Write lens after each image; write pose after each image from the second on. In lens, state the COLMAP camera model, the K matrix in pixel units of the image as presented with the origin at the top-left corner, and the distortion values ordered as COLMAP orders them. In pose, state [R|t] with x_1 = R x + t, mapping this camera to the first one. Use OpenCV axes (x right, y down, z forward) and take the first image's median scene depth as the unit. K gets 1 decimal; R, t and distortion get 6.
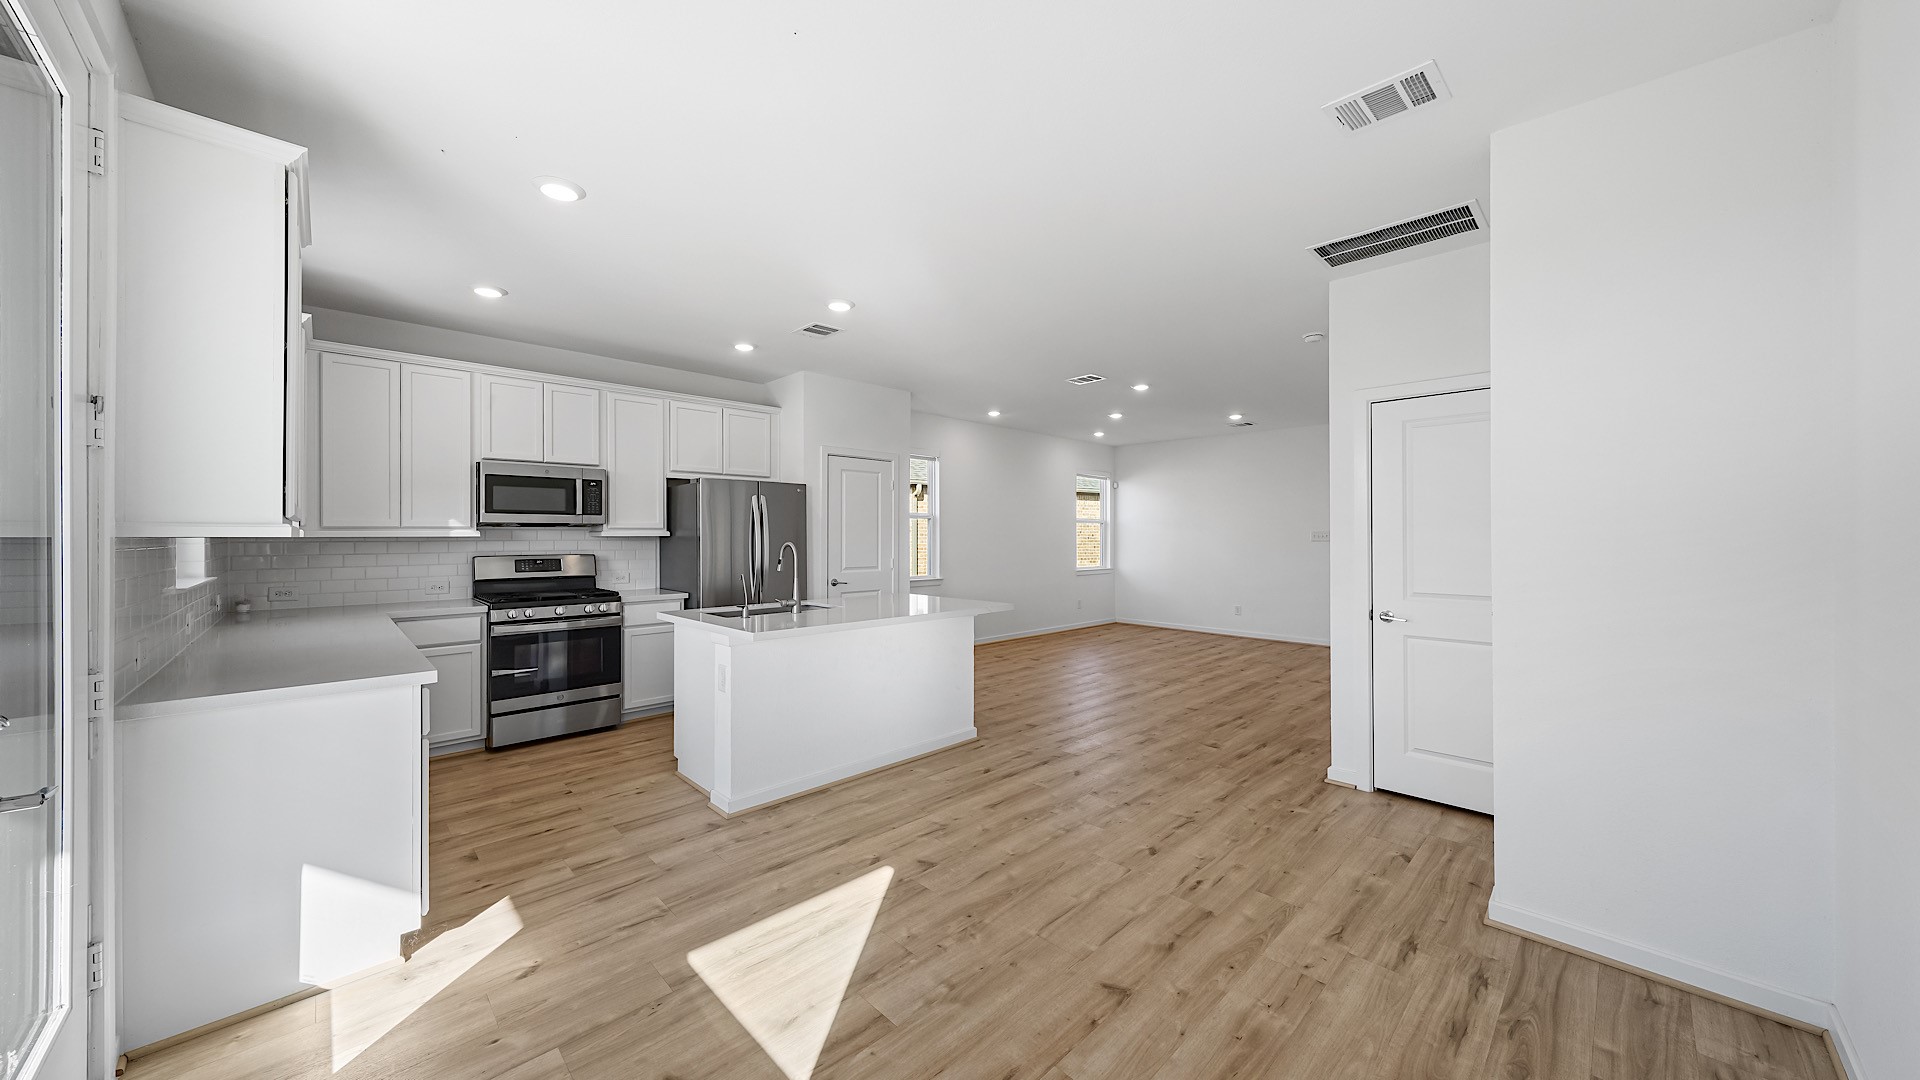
lens RADIAL K [[660.0, 0, 955.0], [0, 660.0, 534.1], [0, 0, 1]] dist [0.001839, -0.000168]
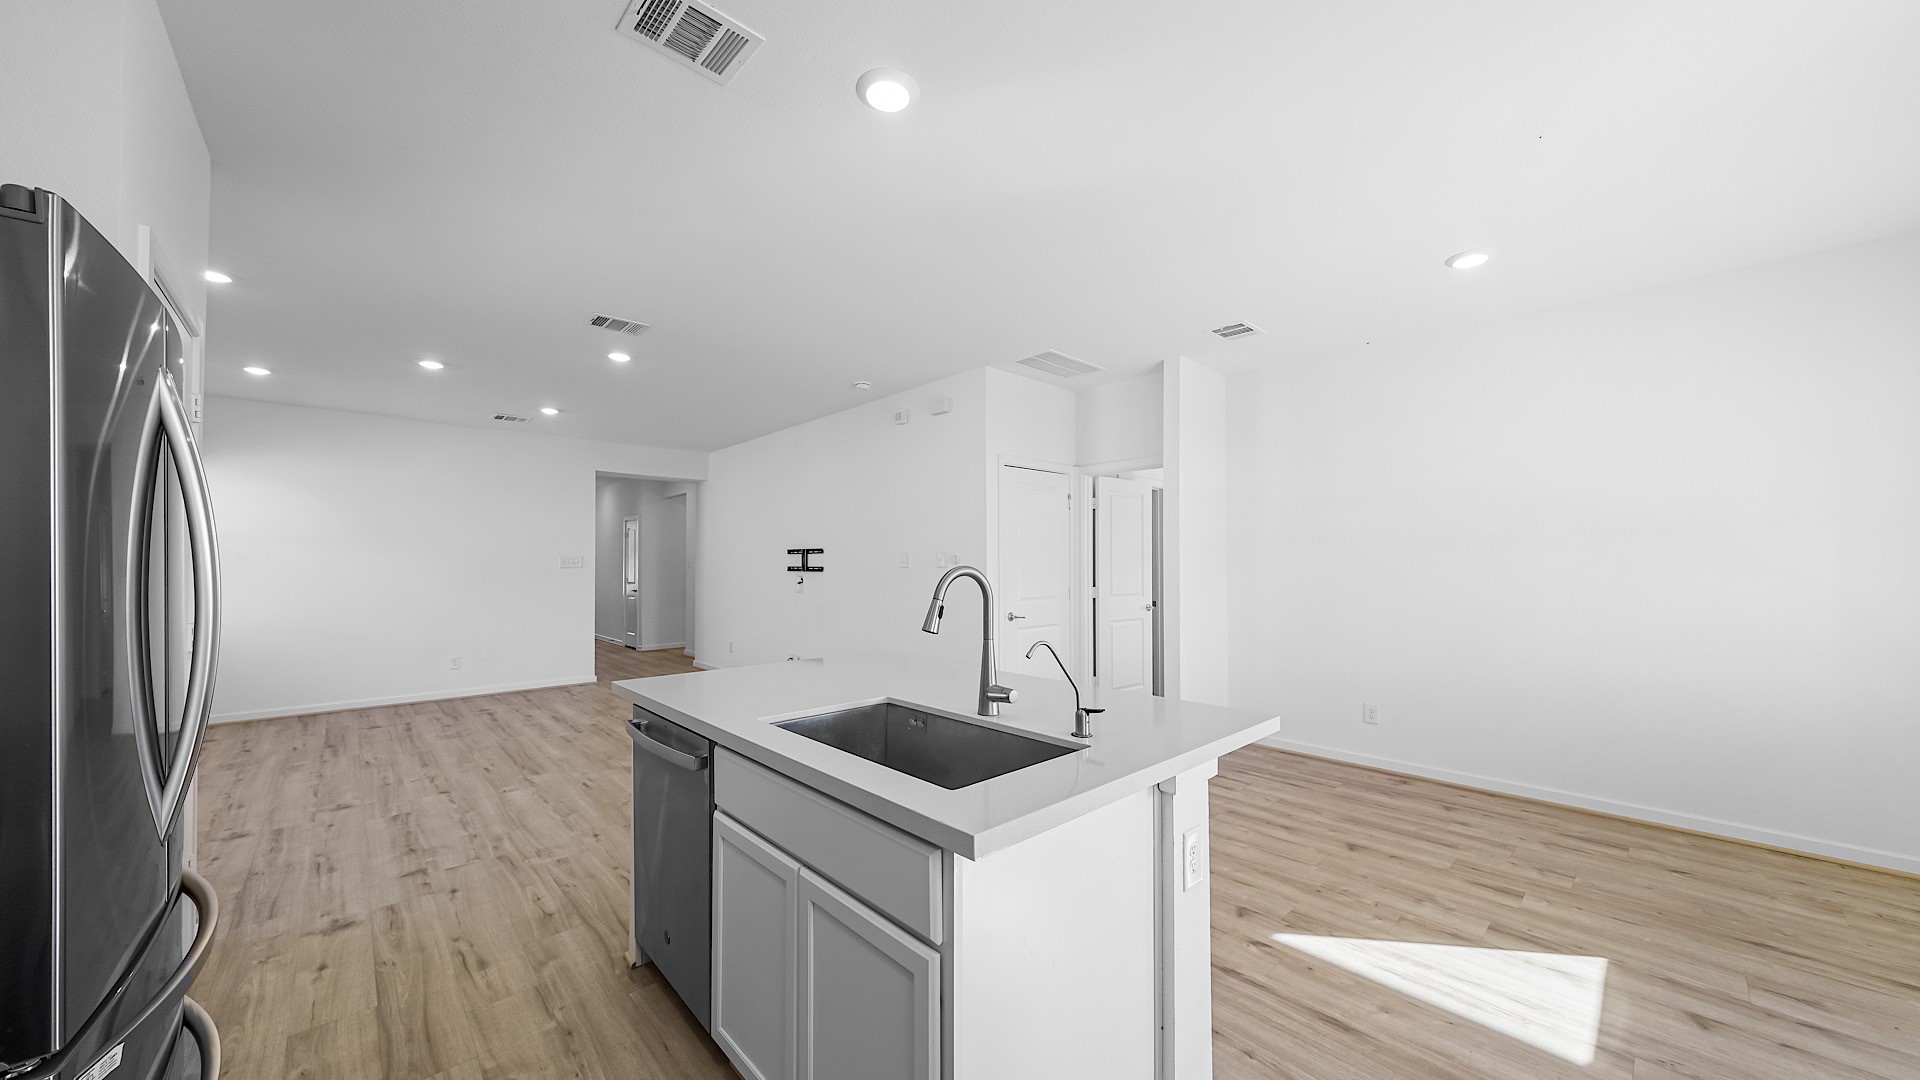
lens RADIAL K [[653.5, 0, 955.0], [0, 653.5, 564.1], [0, 0, 1]] dist [-0.000186, -0.000115]
pose [[0.029476, -0.000223, 0.999565, -0.592304], [-0.000664, 1.000000, 0.000243, 0.005396], [-0.999565, -0.000671, 0.029476, 0.836111]]
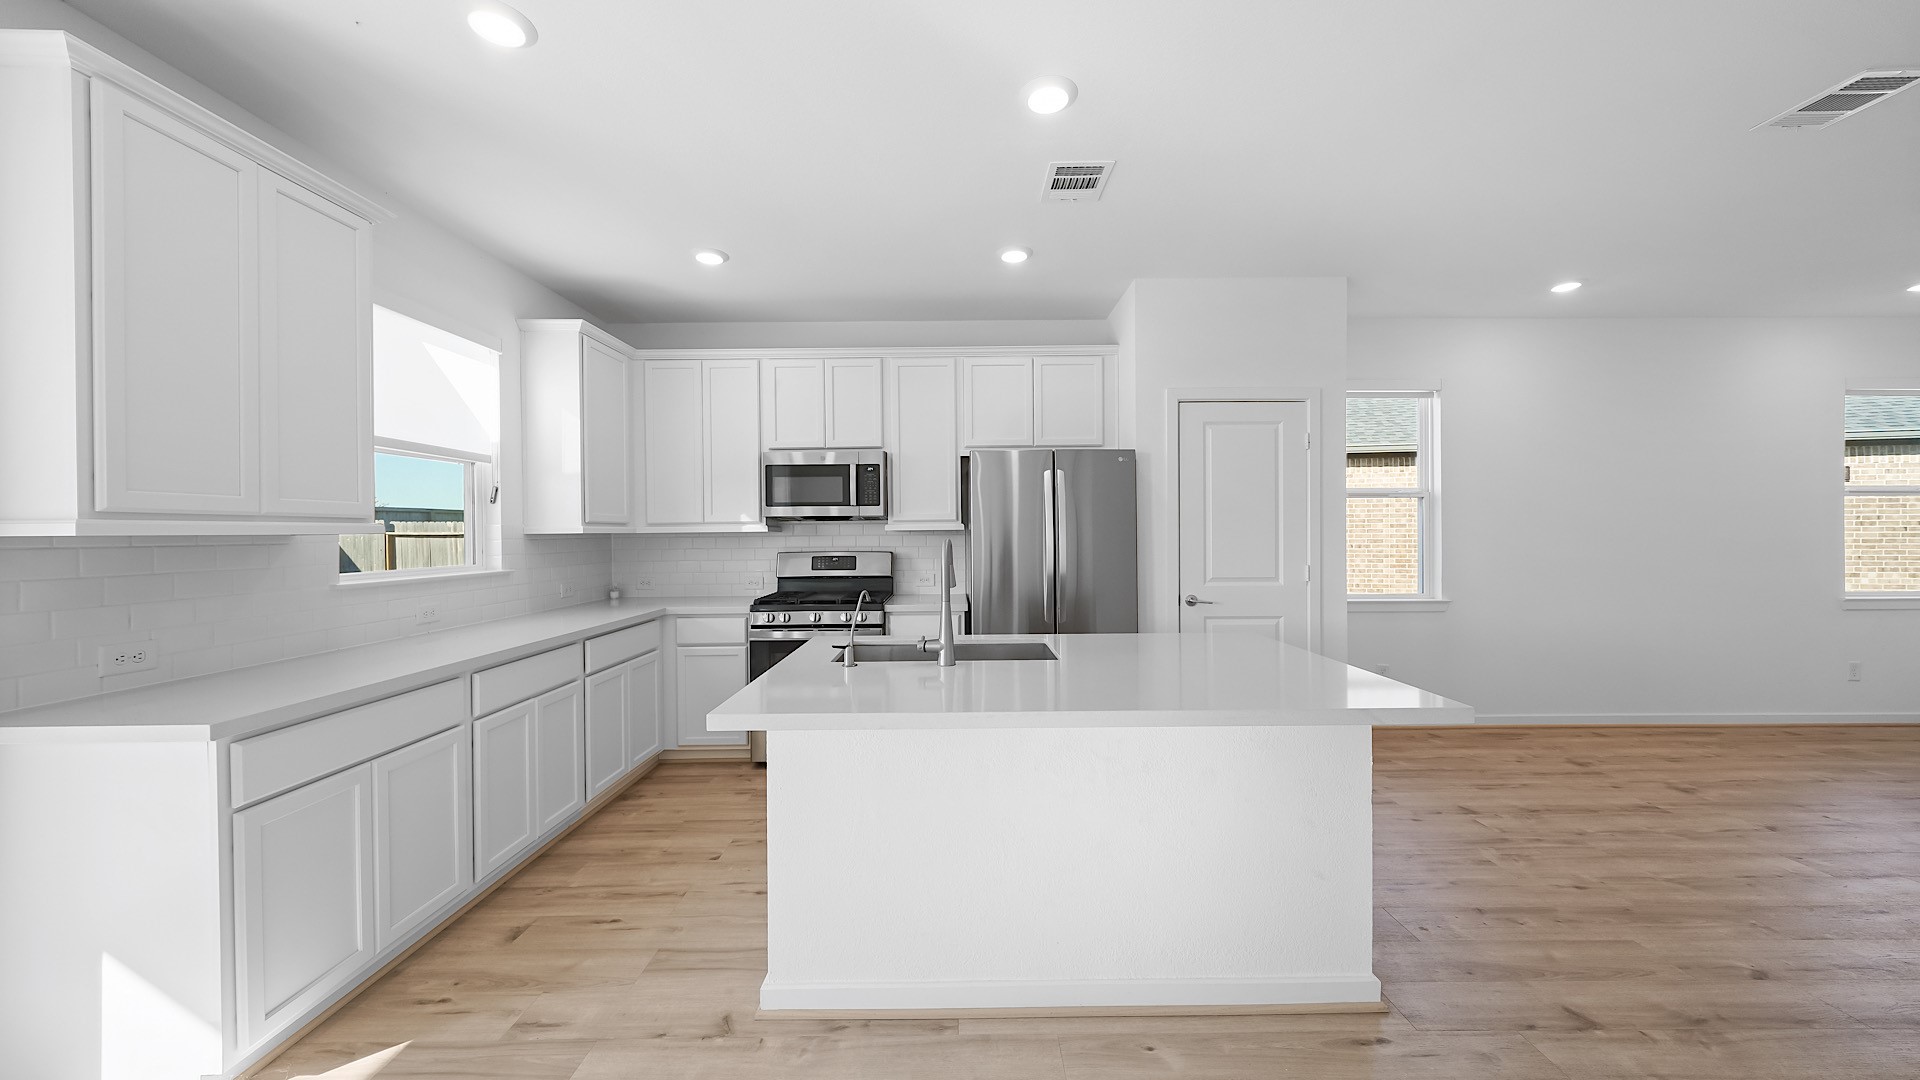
lens RADIAL K [[660.0, 0, 955.0], [0, 660.0, 534.1], [0, 0, 1]] dist [0.001839, -0.000168]
pose [[0.716489, -0.001821, -0.697596, 0.130027], [0.009164, 0.999935, 0.006802, 0.003013], [0.697538, -0.011266, 0.716459, 0.498825]]
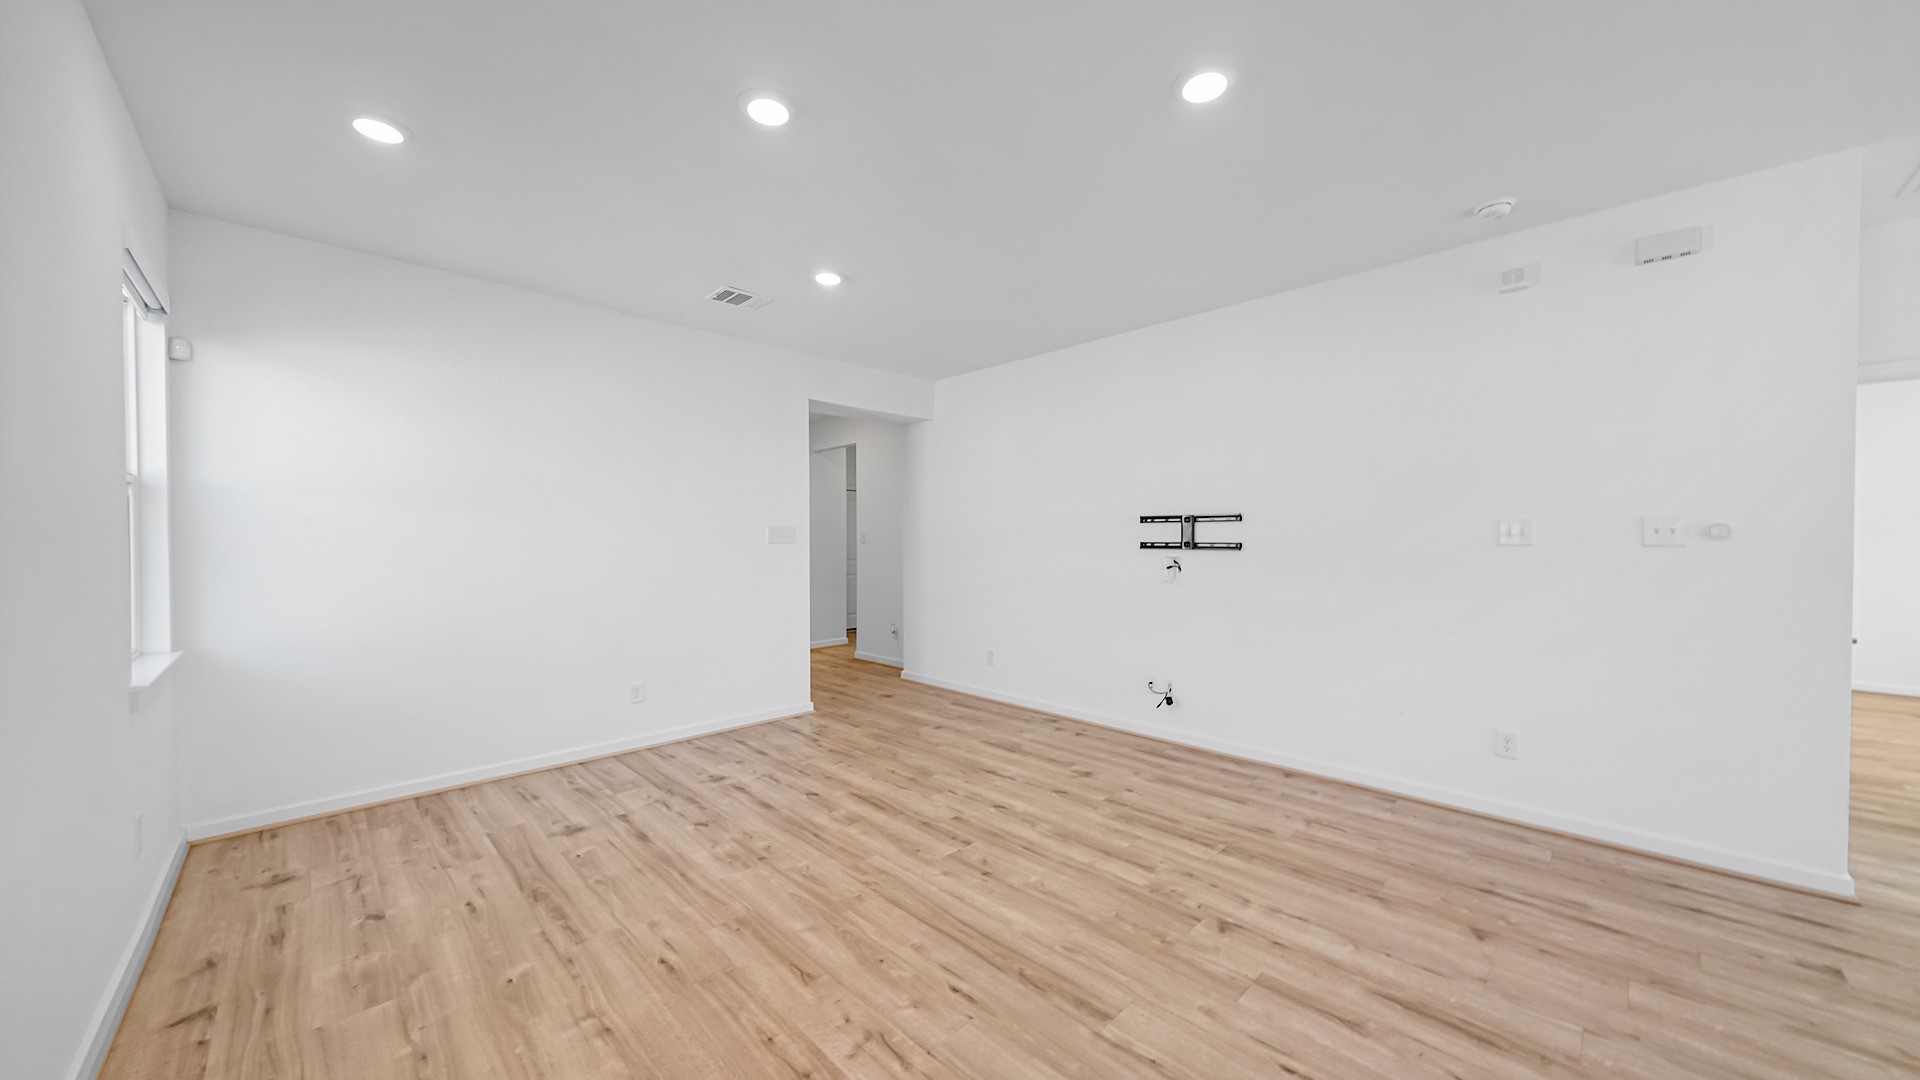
lens RADIAL K [[654.1, 0, 953.7], [0, 654.1, 558.3], [0, 0, 1]] dist [0.001491, -0.000057]
pose [[0.001114, -0.030747, 0.999527, -0.073777], [-0.002759, 0.999523, 0.030750, 0.006547], [-0.999996, -0.002792, 0.001028, 1.562065]]
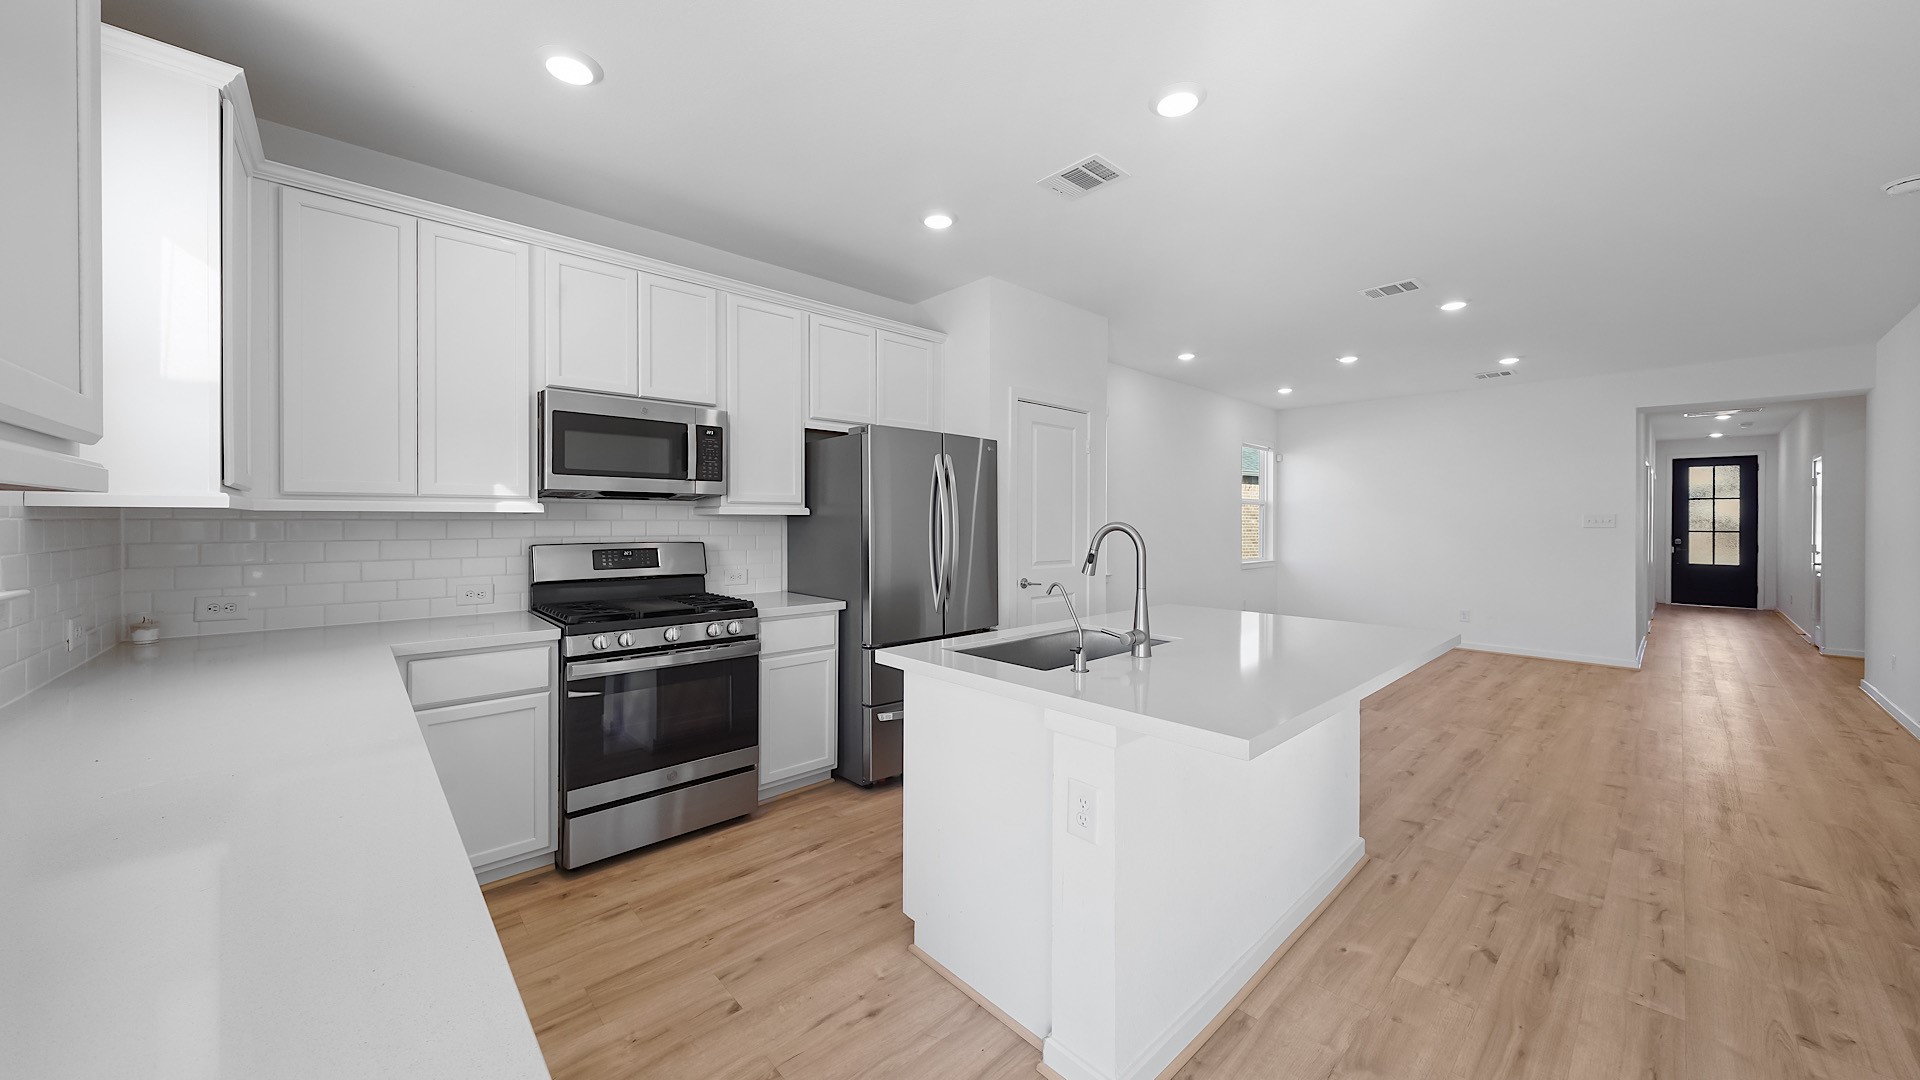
lens RADIAL K [[669.5, 0, 950.1], [0, 669.5, 522.8], [0, 0, 1]] dist [0.001523, -0.000084]
pose [[0.999514, 0.004226, -0.030899, -0.313344], [-0.004115, 0.999985, 0.003678, 0.008998], [0.030914, -0.003549, 0.999516, 0.378416]]
